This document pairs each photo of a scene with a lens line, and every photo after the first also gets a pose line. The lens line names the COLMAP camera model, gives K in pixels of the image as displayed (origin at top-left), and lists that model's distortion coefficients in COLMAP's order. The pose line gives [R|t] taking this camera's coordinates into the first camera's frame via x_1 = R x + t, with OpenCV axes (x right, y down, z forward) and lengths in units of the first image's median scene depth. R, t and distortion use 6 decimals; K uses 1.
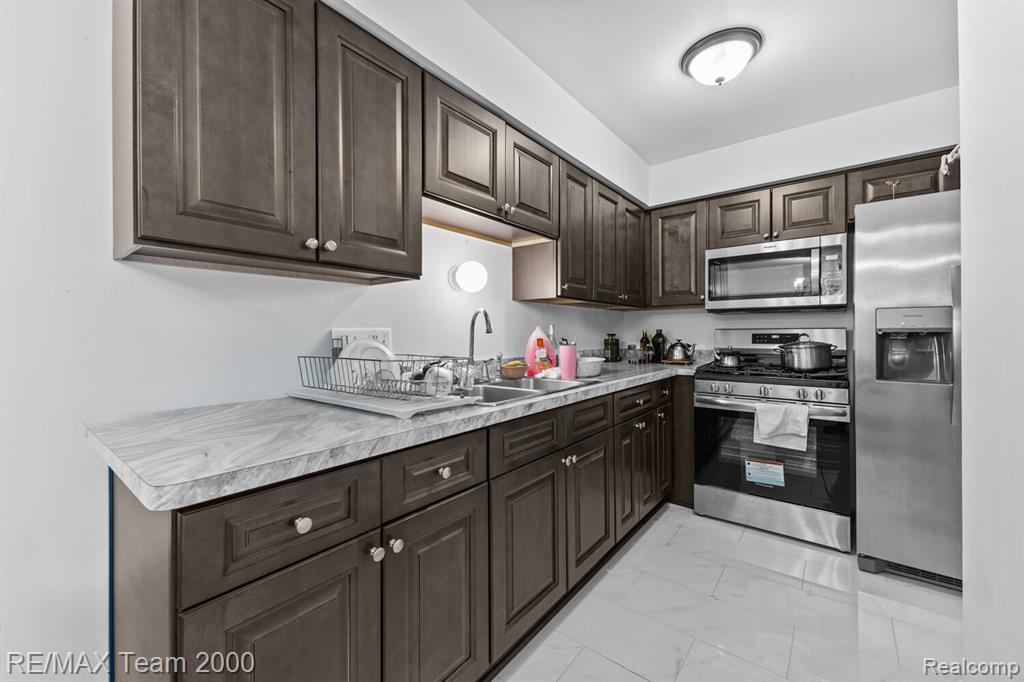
lens RADIAL K [[411.4, 0, 515.1], [0, 411.4, 334.1], [0, 0, 1]] dist [0.009607, -0.000905]
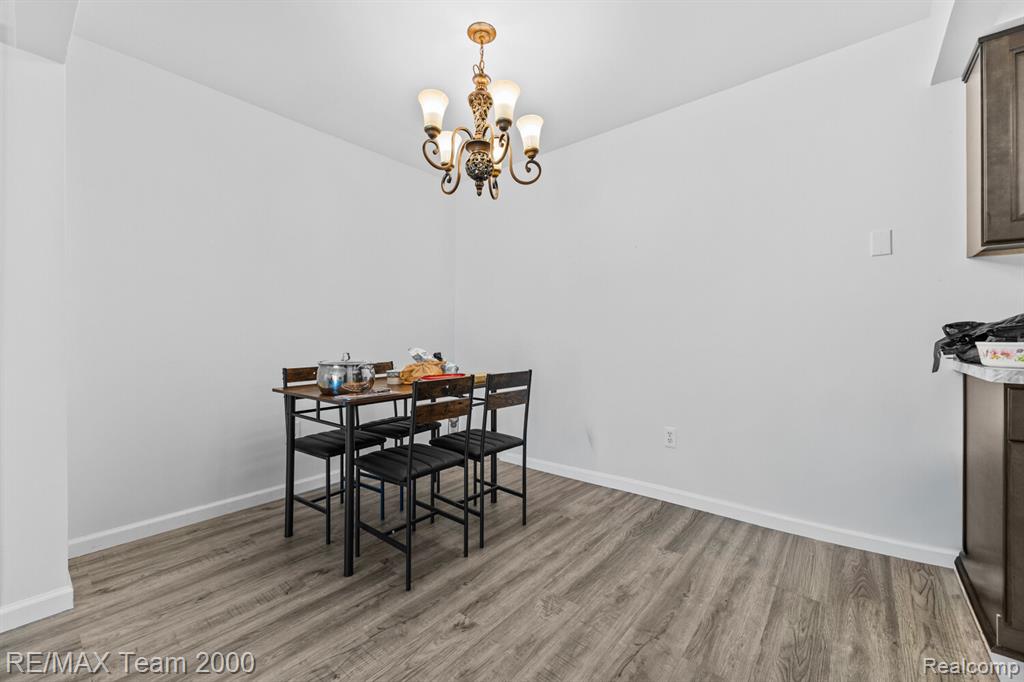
lens RADIAL K [[411.4, 0, 518.0], [0, 411.4, 336.7], [0, 0, 1]] dist [0.009607, -0.000905]
pose [[-0.010335, -0.000768, -0.999946, 0.842668], [-0.001540, 0.999999, -0.000753, 0.165338], [0.999945, 0.001532, -0.010336, -0.922096]]
